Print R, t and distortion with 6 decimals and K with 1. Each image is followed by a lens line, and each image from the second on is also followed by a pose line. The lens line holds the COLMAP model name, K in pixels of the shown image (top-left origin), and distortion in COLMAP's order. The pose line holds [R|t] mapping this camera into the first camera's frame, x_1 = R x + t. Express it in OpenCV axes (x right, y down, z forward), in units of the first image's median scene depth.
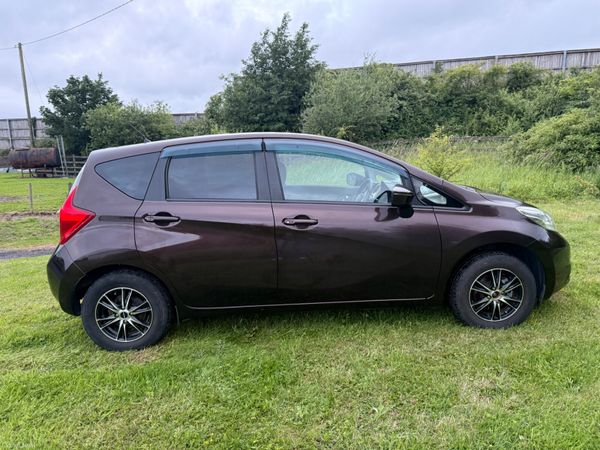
lens RADIAL K [[433.1, 0, 285.7], [0, 433.1, 217.5], [0, 0, 1]] dist [0.042179, -0.056282]
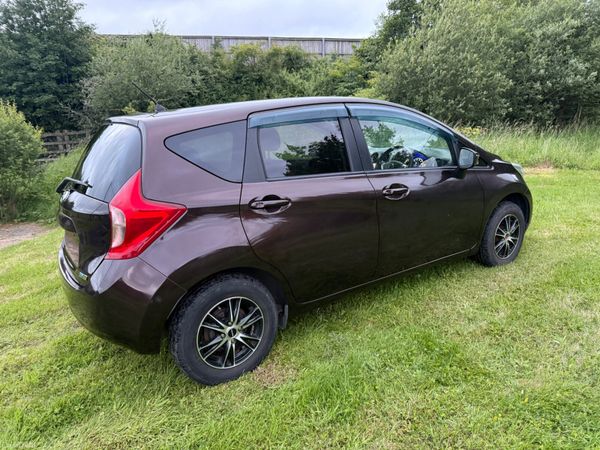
lens RADIAL K [[436.4, 0, 301.4], [0, 436.4, 226.4], [0, 0, 1]] dist [0.031201, -0.036037]
pose [[0.835669, -0.133978, 0.532641, -0.139781], [0.098670, 0.990635, 0.094374, -0.005175], [-0.540297, -0.026310, 0.841063, 0.060523]]
